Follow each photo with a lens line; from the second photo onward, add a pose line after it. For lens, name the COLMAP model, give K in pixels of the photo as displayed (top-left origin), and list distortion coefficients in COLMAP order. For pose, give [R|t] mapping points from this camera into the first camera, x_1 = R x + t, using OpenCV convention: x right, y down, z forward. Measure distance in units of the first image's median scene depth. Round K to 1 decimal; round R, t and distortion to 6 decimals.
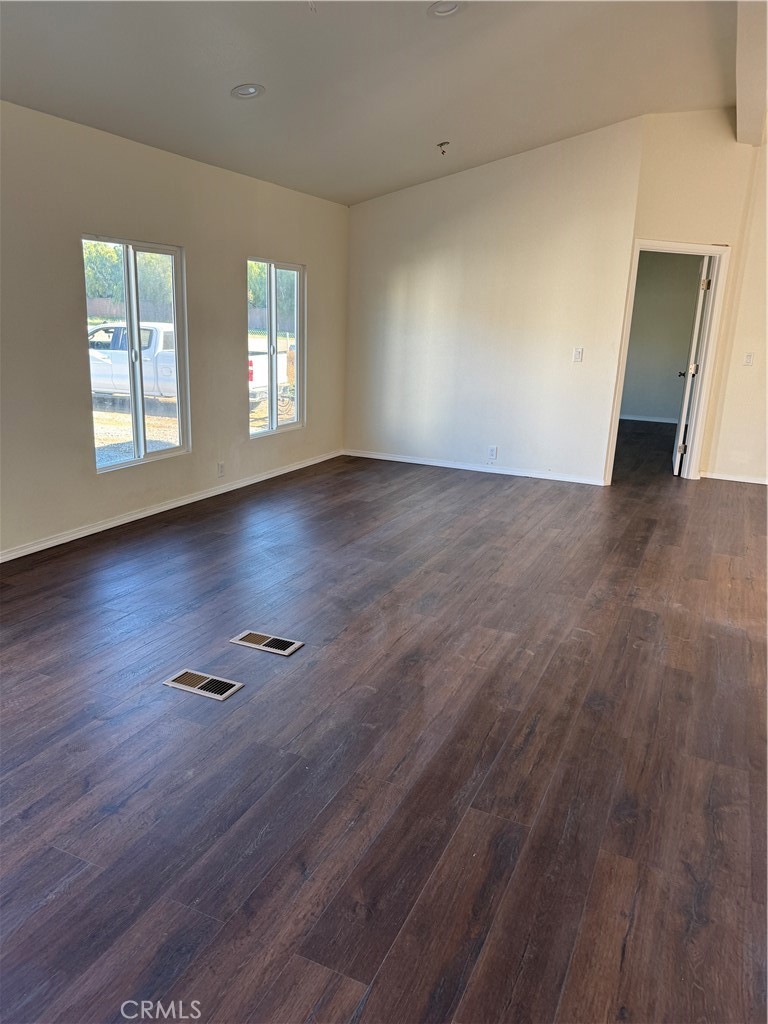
lens RADIAL K [[722.5, 0, 386.8], [0, 722.5, 493.7], [0, 0, 1]] dist [0.083543, -0.125609]
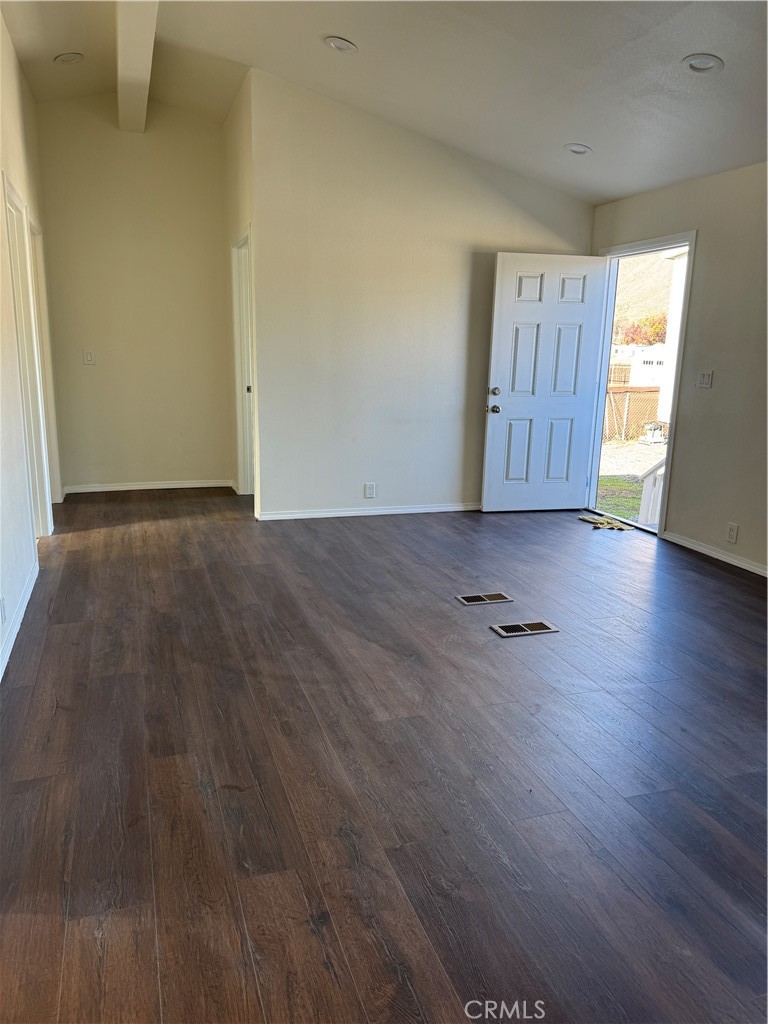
lens RADIAL K [[722.5, 0, 389.3], [0, 722.5, 512.6], [0, 0, 1]] dist [0.083543, -0.125609]
pose [[-0.707774, 0.099834, -0.699349, 0.680130], [-0.224329, 0.906963, 0.356502, -0.276708], [0.669875, 0.409207, -0.619529, 1.393612]]
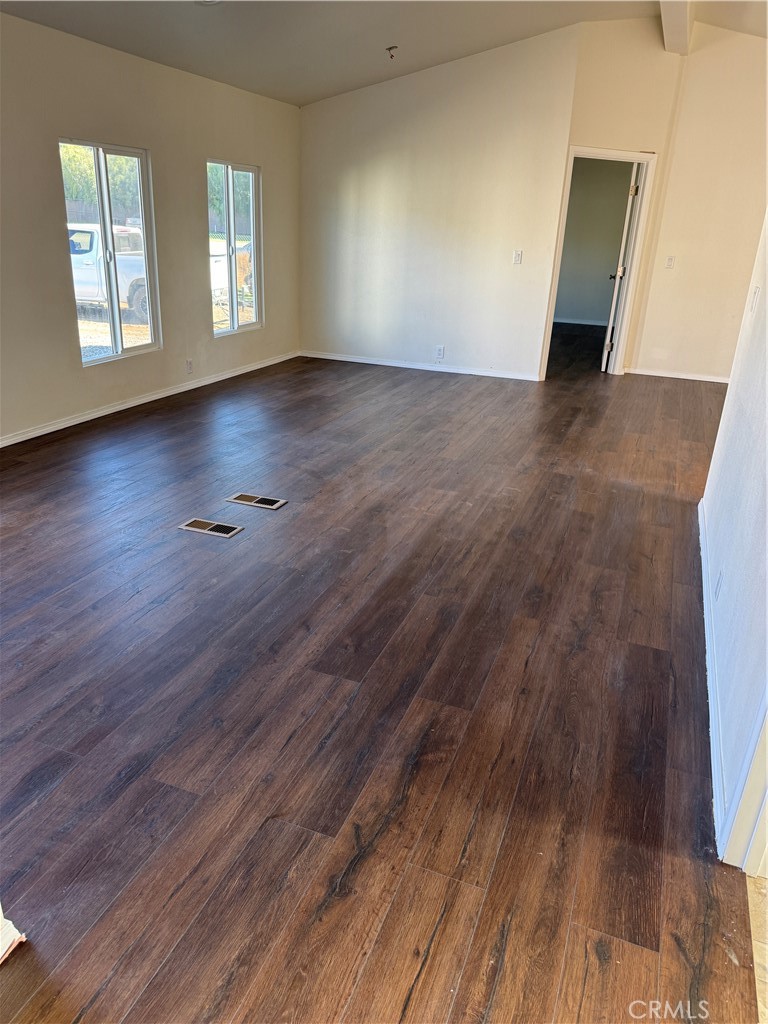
lens RADIAL K [[722.5, 0, 385.2], [0, 722.5, 508.2], [0, 0, 1]] dist [0.083543, -0.125609]
pose [[0.997376, -0.021102, 0.069253, -0.032319], [0.011338, 0.990302, 0.138467, 0.049349], [-0.071504, -0.137318, 0.987943, -0.210228]]
